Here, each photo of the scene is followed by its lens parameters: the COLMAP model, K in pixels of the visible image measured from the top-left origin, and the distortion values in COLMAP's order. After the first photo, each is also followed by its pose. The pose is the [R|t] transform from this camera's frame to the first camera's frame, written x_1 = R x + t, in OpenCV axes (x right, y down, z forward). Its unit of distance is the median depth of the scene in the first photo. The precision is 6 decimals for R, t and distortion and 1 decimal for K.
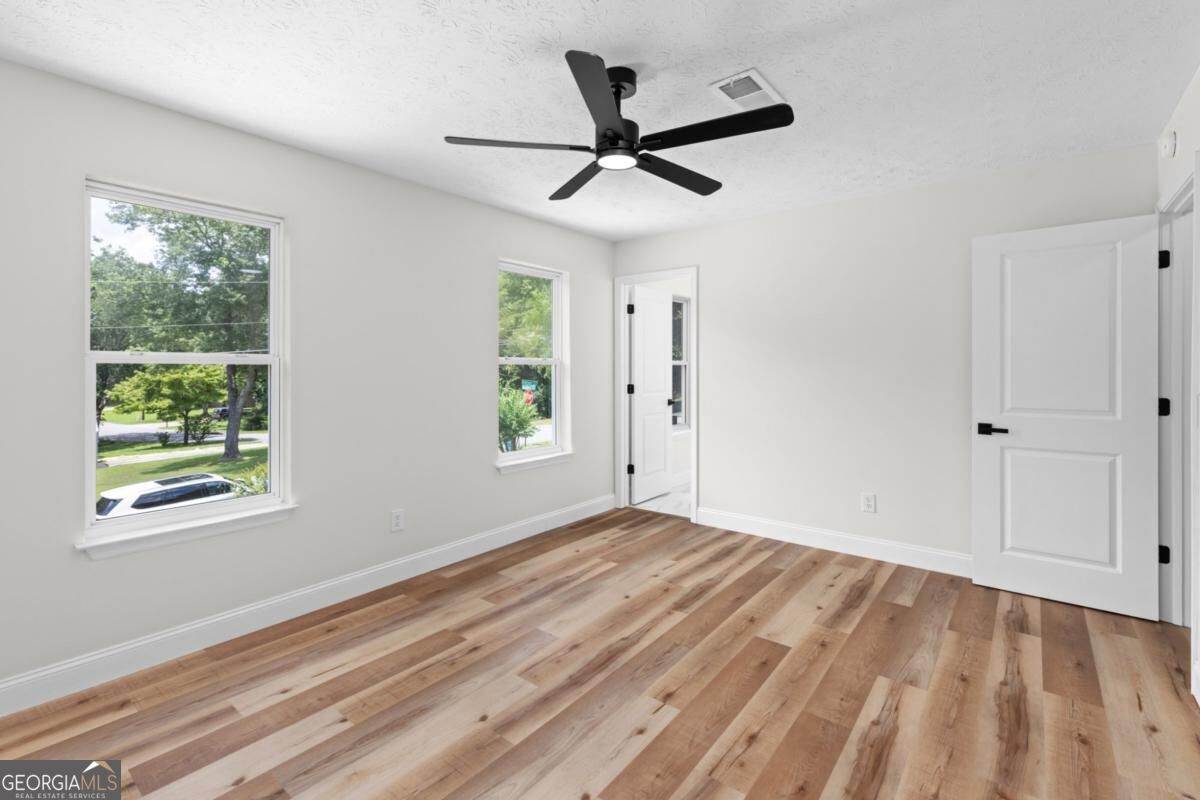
lens RADIAL K [[543.9, 0, 604.6], [0, 543.9, 396.6], [0, 0, 1]] dist [0.000408, -0.000213]
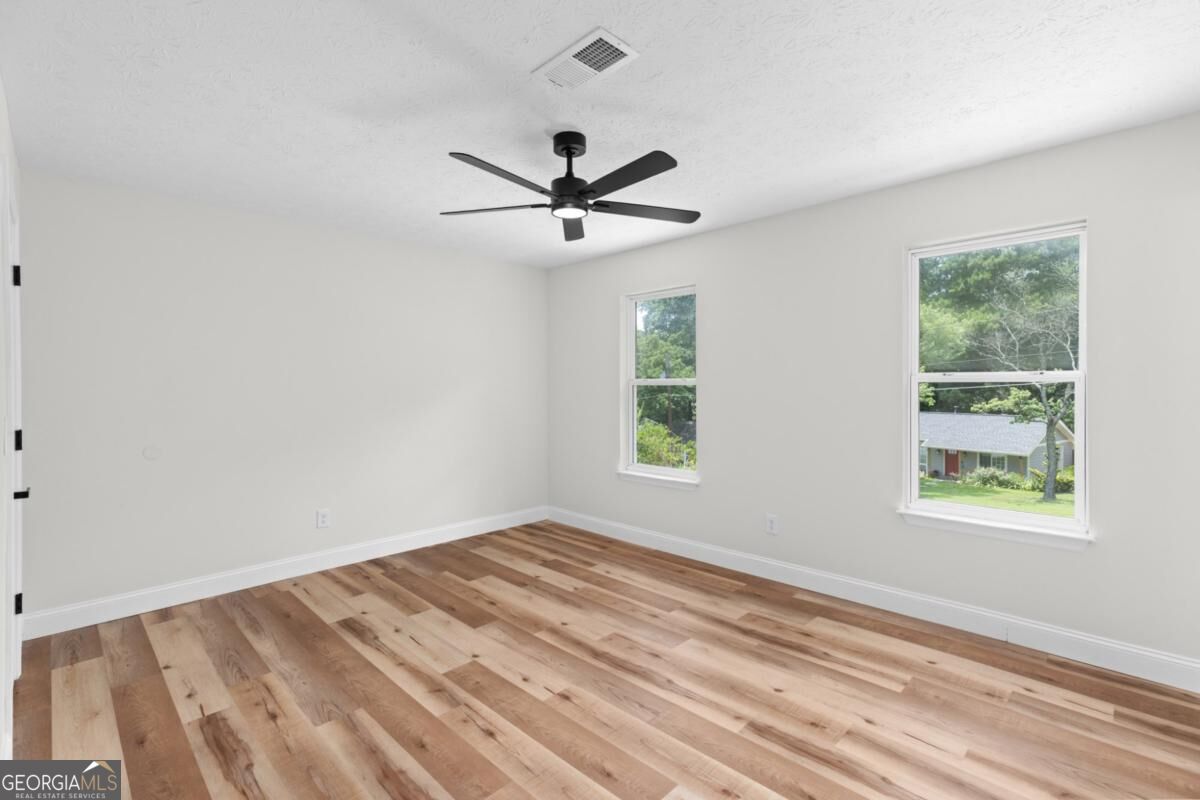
lens RADIAL K [[543.9, 0, 604.6], [0, 543.9, 396.6], [0, 0, 1]] dist [0.000408, -0.000213]
pose [[-0.108812, 0.022753, -0.993802, 0.962687], [-0.048760, 0.998412, 0.028197, -0.063677], [0.992866, 0.051526, -0.107530, 0.960564]]
